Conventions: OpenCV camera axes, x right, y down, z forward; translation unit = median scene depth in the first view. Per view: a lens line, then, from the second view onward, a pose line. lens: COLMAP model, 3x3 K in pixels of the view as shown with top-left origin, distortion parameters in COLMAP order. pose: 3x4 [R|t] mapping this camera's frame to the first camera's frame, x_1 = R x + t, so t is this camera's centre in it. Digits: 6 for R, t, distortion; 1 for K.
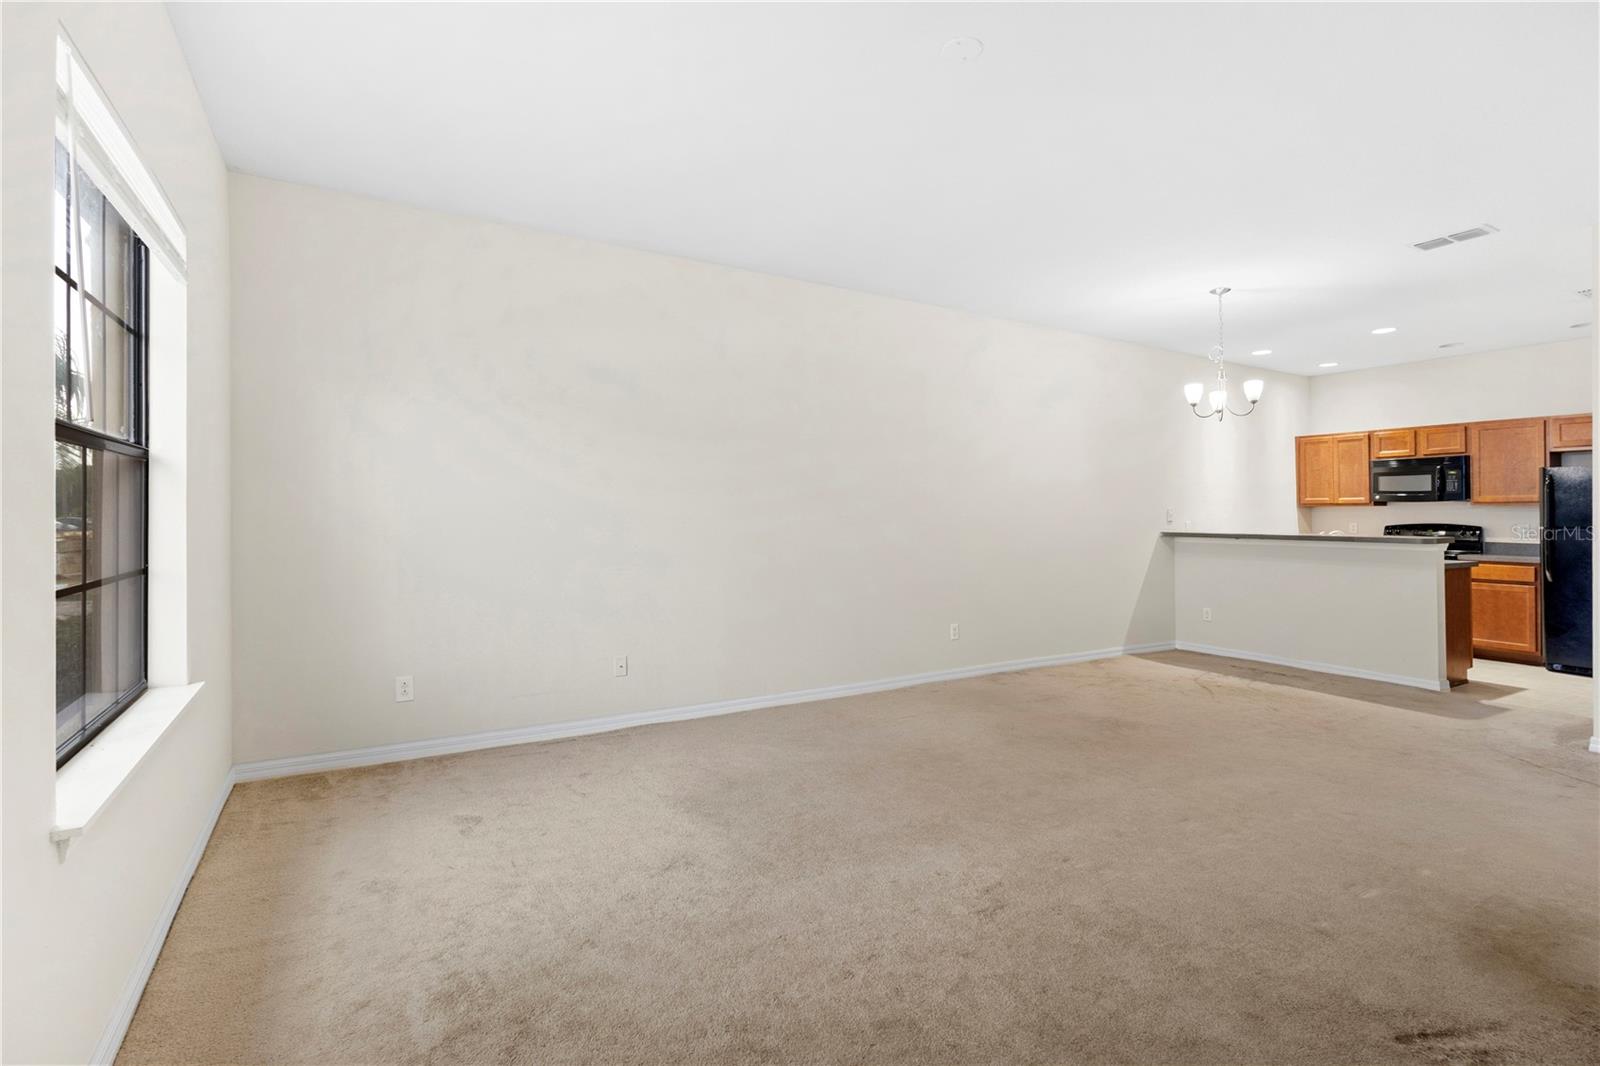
lens RADIAL K [[746.3, 0, 803.9], [0, 746.3, 499.7], [0, 0, 1]] dist [0.000493, 0.000282]
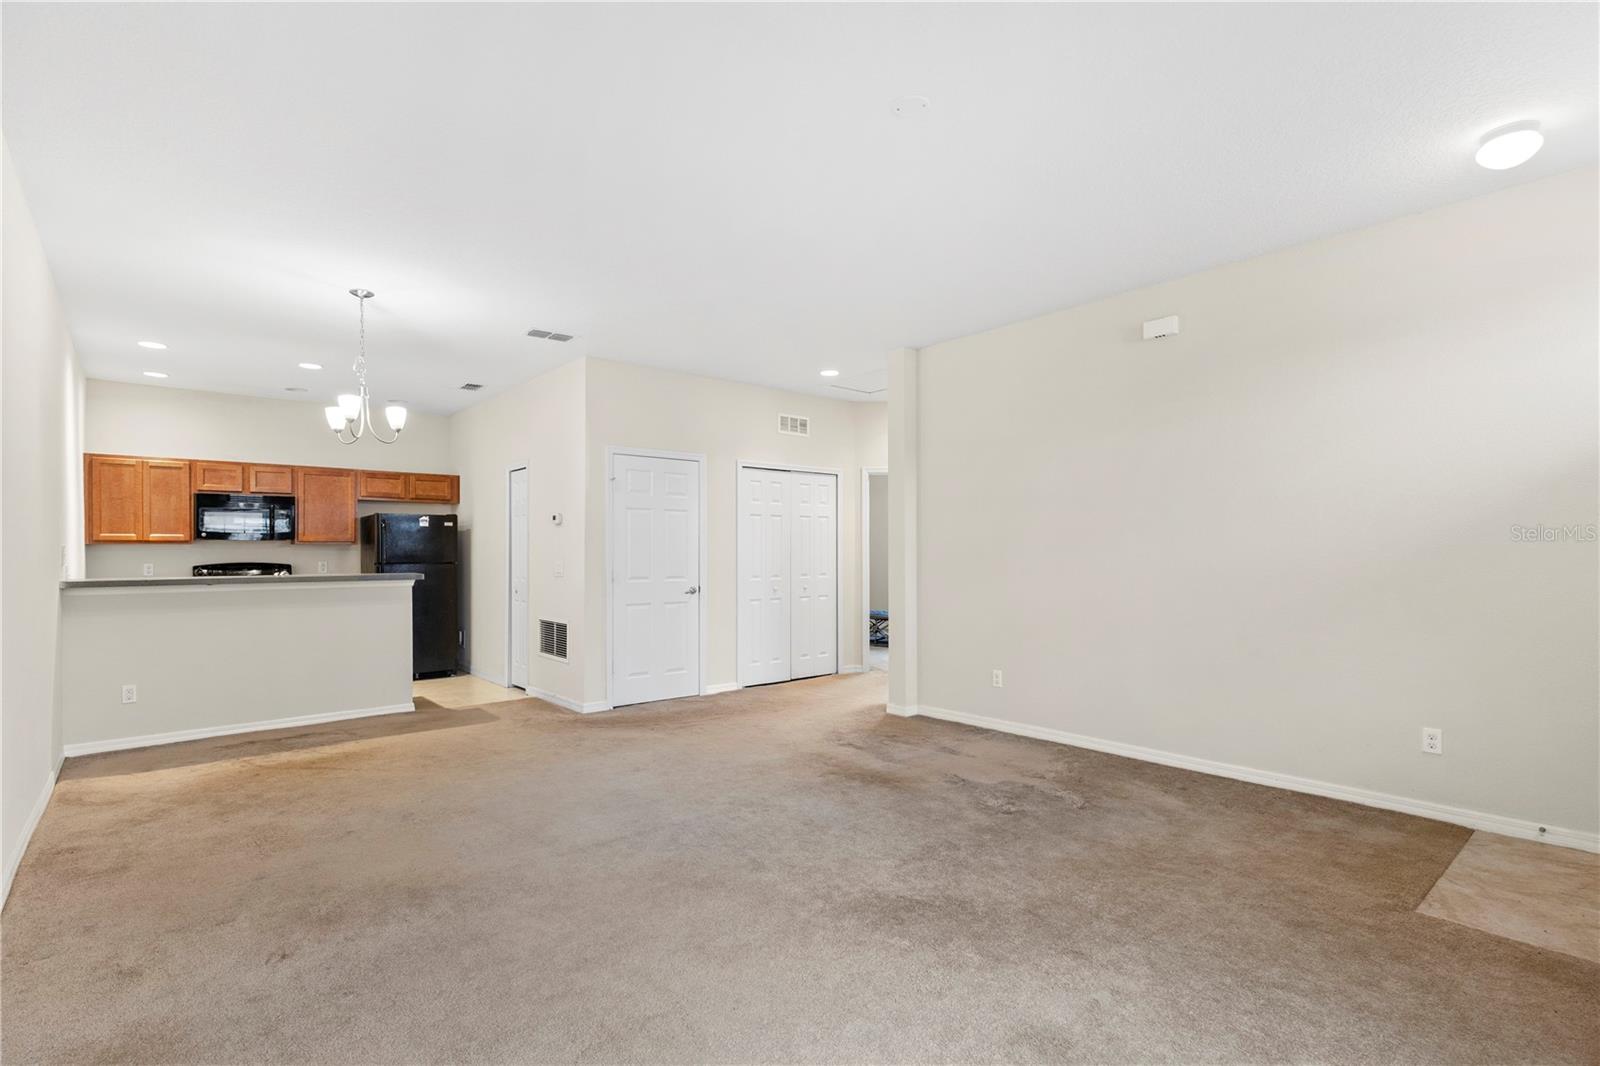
lens RADIAL K [[766.5, 0, 800.6], [0, 766.5, 548.2], [0, 0, 1]] dist [0.005940, 0.000783]
pose [[-0.167422, -0.001943, 0.985883, -0.302965], [-0.016733, 0.999860, -0.000871, 0.002022], [-0.985743, -0.016642, -0.167431, 0.494849]]
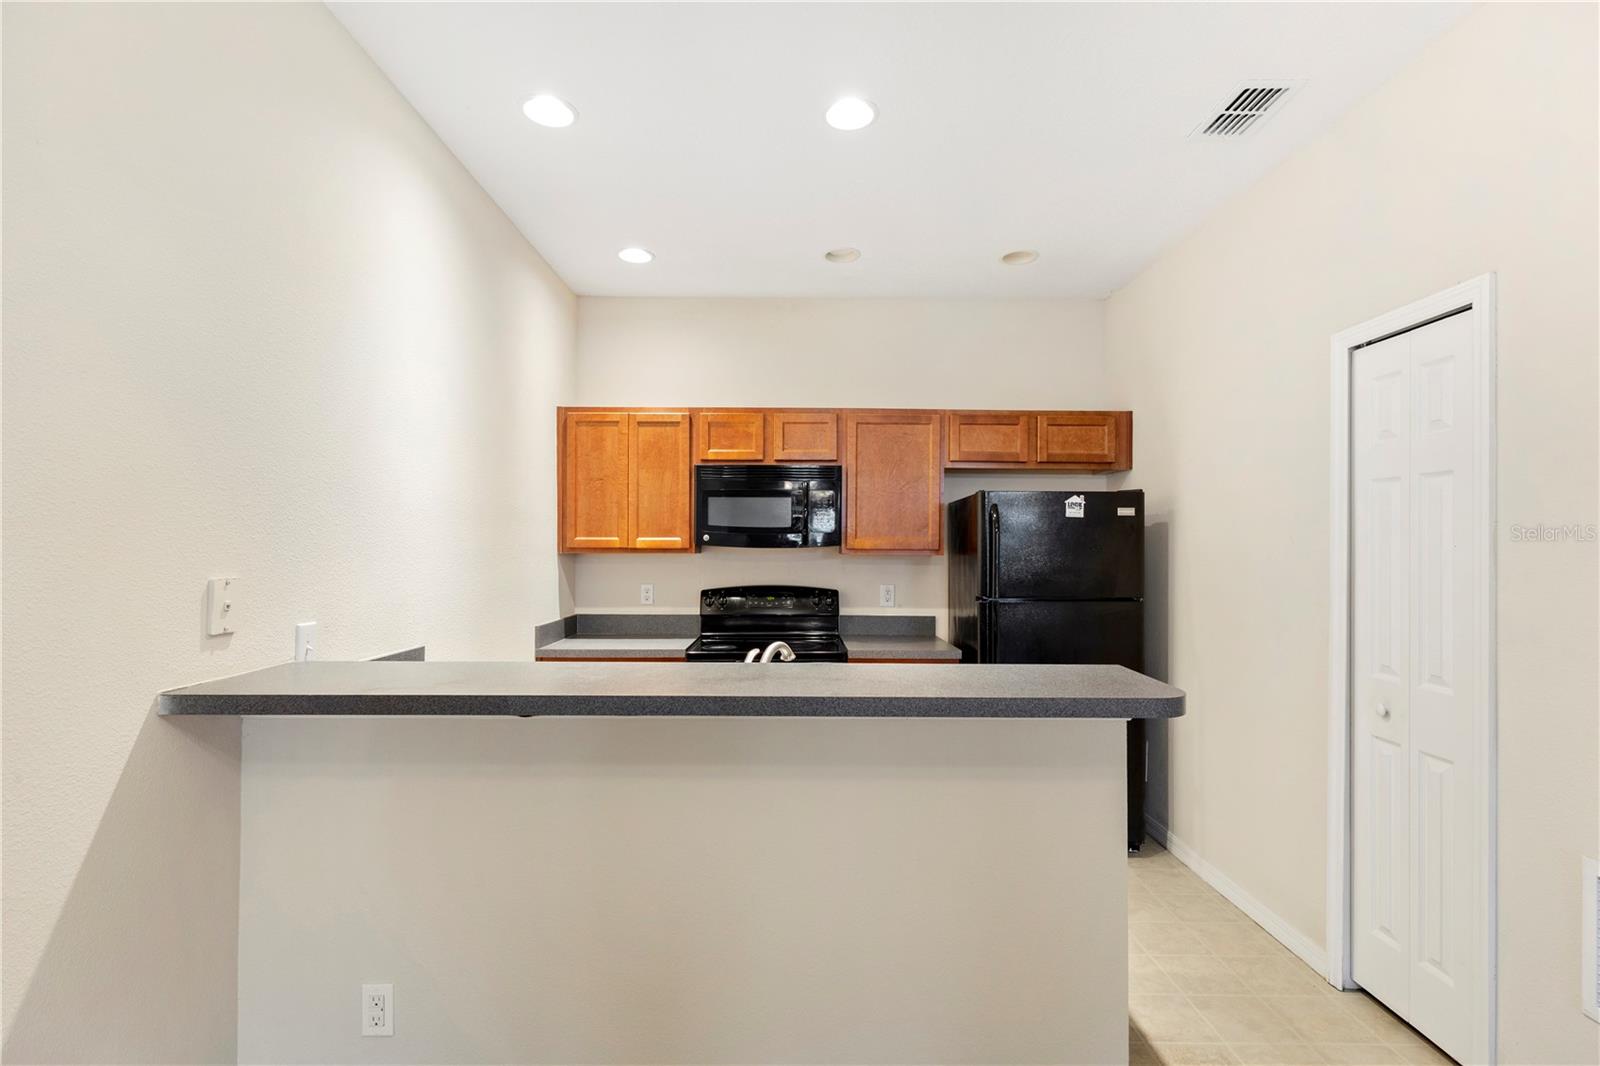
lens RADIAL K [[740.9, 0, 800.0], [0, 740.9, 533.0], [0, 0, 1]] dist [0.001013, 0.000010]
pose [[0.511520, 0.015166, 0.859137, 0.407297], [-0.019062, 0.999798, -0.006300, -0.005072], [-0.859060, -0.013155, 0.511706, 0.764525]]
